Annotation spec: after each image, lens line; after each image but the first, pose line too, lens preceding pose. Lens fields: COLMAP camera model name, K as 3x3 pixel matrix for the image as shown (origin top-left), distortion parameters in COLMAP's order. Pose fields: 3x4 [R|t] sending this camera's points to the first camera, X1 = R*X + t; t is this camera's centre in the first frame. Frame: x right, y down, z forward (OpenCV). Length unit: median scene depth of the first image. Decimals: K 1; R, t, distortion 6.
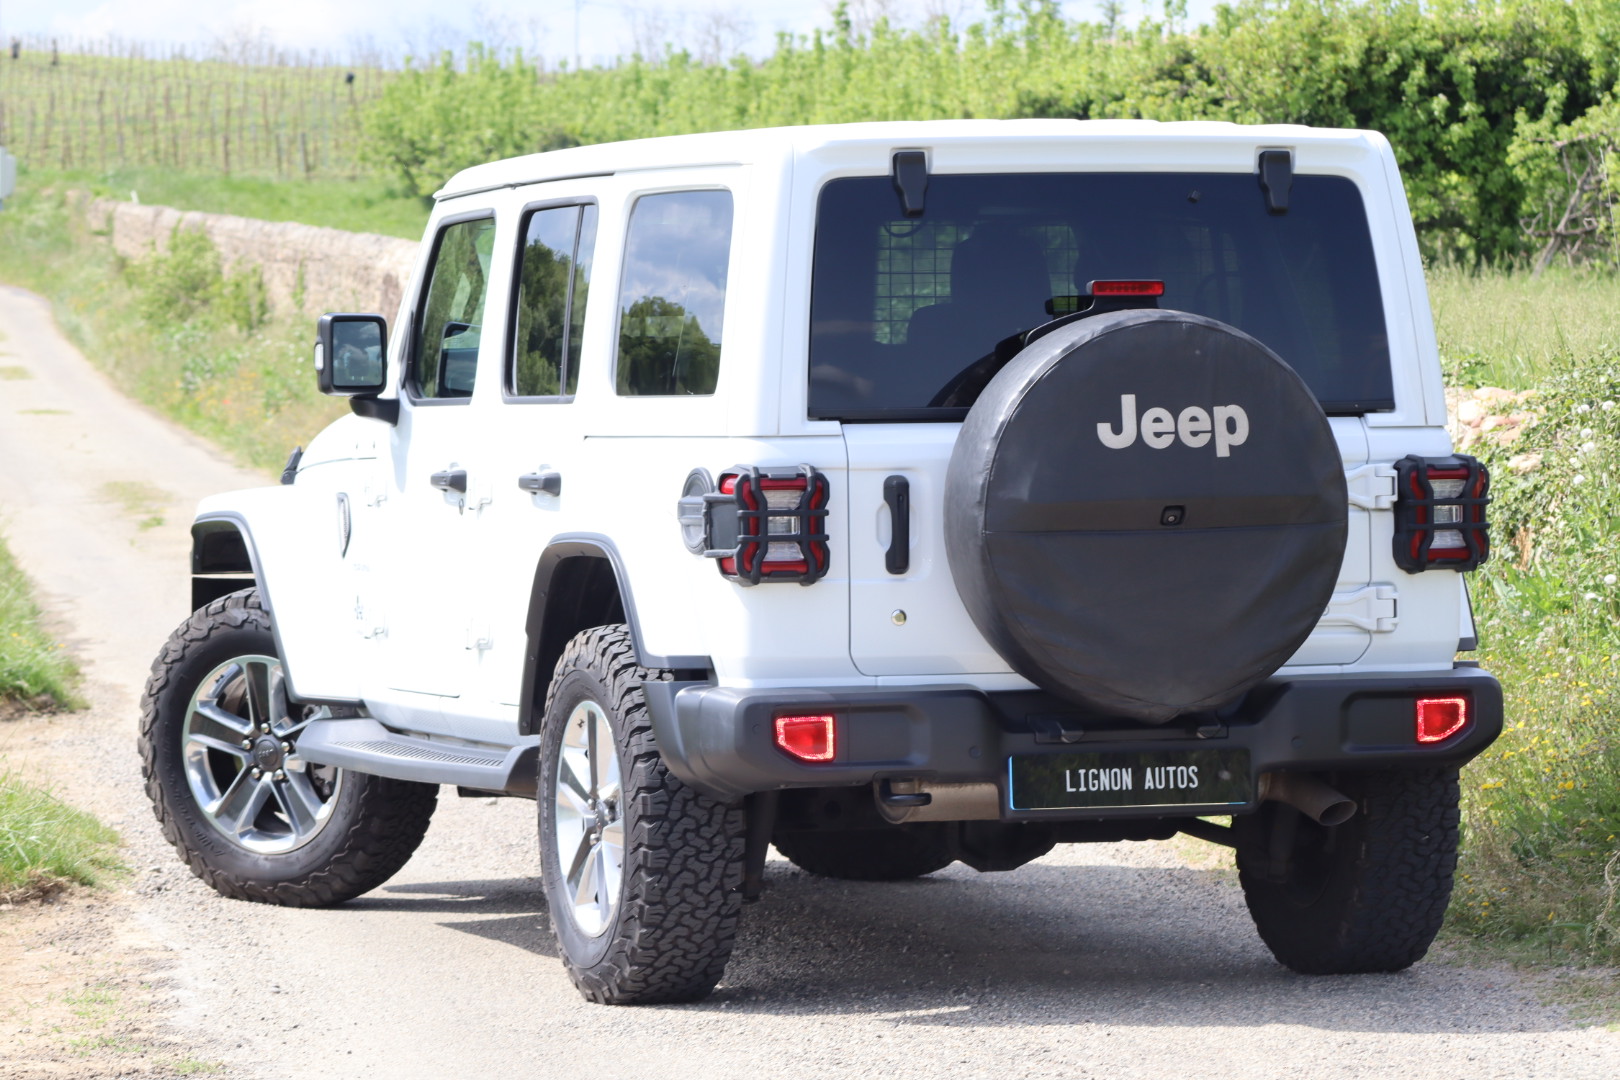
lens RADIAL K [[7779.4, 0, 810.0], [0, 7779.4, 540.0], [0, 0, 1]] dist [-0.044492, 16.508285]
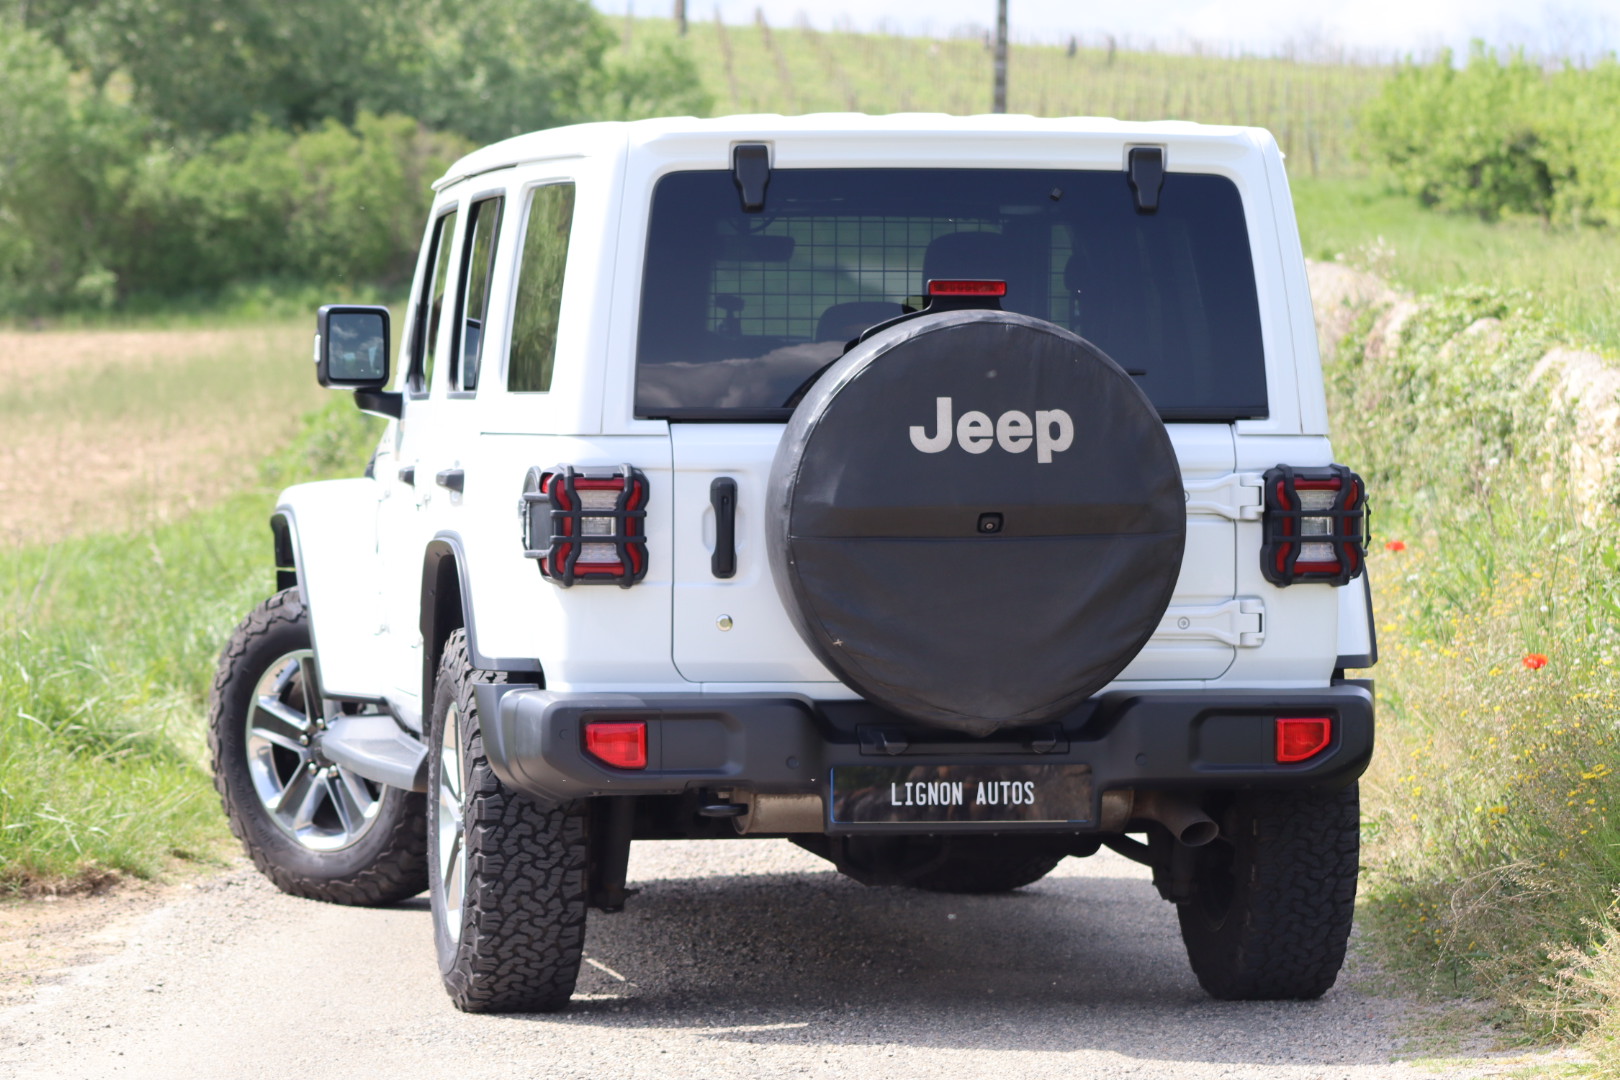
lens RADIAL K [[7779.4, 0, 810.0], [0, 7779.4, 540.0], [0, 0, 1]] dist [-0.044492, 16.508285]
pose [[0.988628, 0.016584, -0.149464, 0.164914], [-0.016538, 0.999862, 0.001553, -0.002078], [0.149469, 0.000937, 0.988766, 0.036771]]
